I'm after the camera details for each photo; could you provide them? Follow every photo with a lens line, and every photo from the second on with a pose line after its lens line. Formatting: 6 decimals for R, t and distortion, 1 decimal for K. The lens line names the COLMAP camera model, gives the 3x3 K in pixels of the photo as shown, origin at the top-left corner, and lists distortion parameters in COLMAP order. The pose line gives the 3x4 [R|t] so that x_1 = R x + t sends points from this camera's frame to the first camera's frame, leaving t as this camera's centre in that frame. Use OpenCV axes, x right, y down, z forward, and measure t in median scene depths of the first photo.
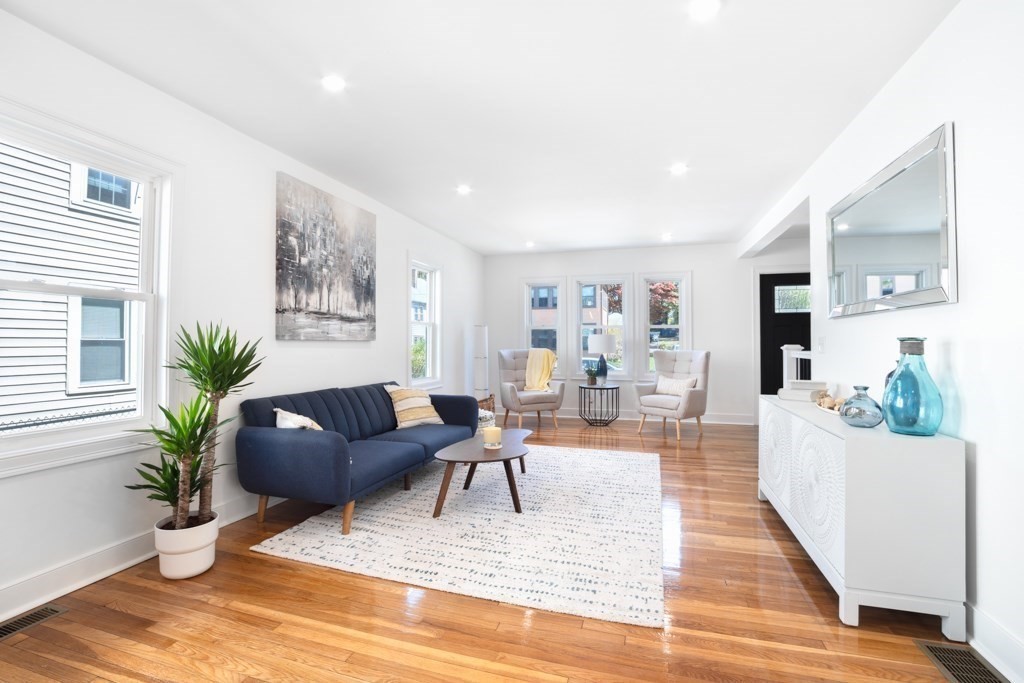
lens RADIAL K [[465.2, 0, 509.3], [0, 465.2, 330.3], [0, 0, 1]] dist [-0.037692, 0.006826]
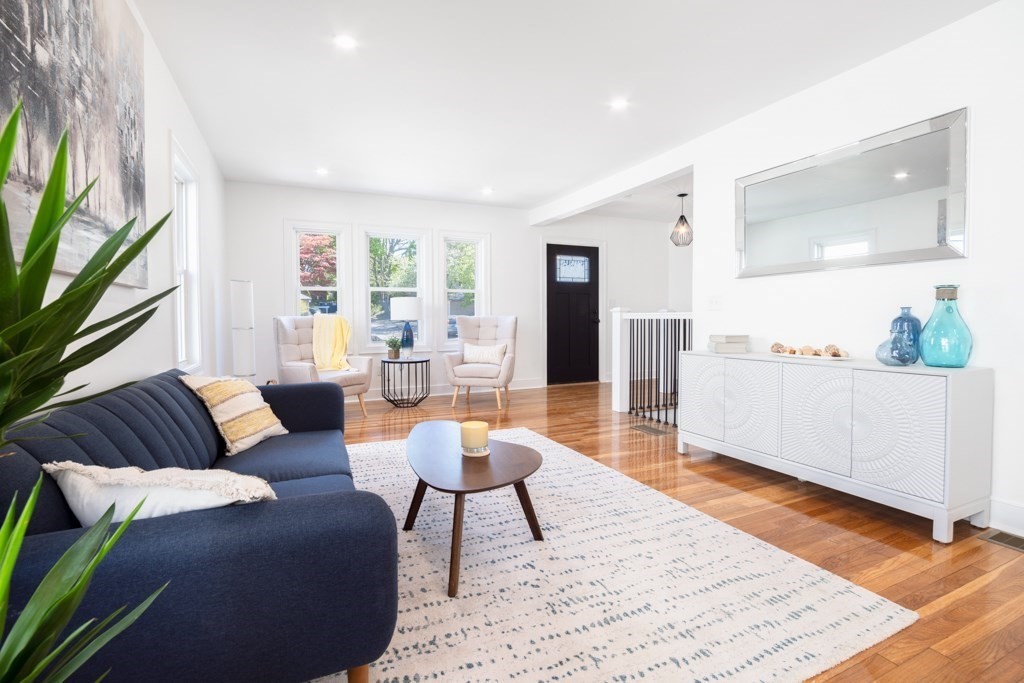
lens RADIAL K [[465.2, 0, 509.3], [0, 465.2, 330.3], [0, 0, 1]] dist [-0.037692, 0.006826]
pose [[0.751661, -0.022770, 0.659157, -0.338183], [-0.012128, 0.998758, 0.048331, 0.040194], [-0.659438, -0.044323, 0.750451, 0.396774]]
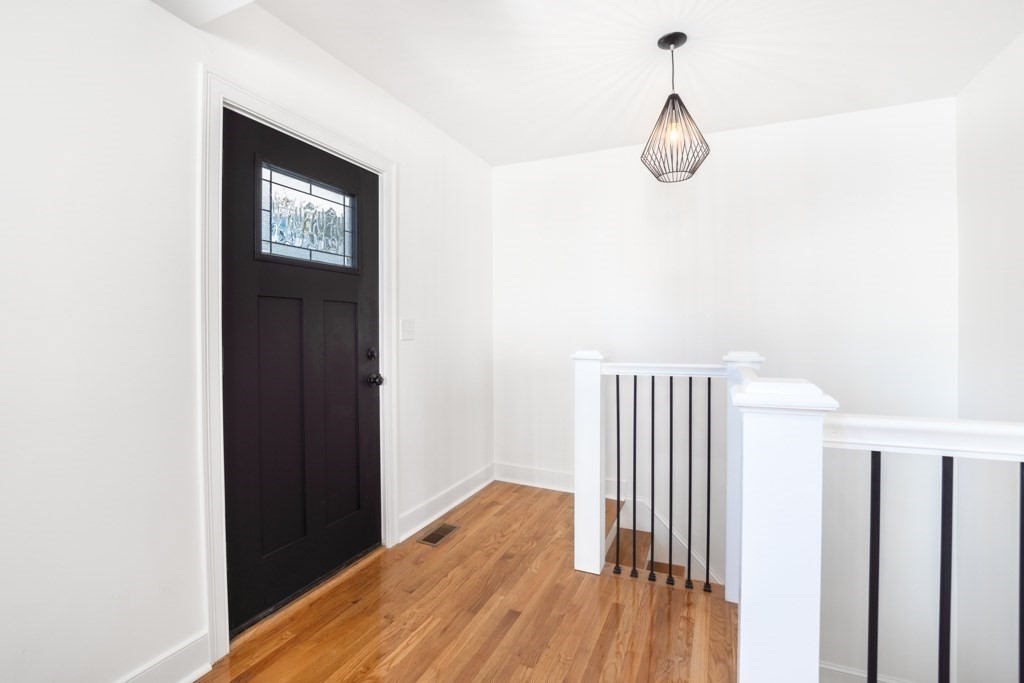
lens RADIAL K [[489.0, 0, 497.3], [0, 489.0, 339.1], [0, 0, 1]] dist [0.000443, 0.000237]
pose [[0.147963, -0.012093, 0.988919, 0.427620], [-0.024069, 0.999585, 0.015824, 0.017086], [-0.988700, -0.026144, 0.147610, 1.223814]]
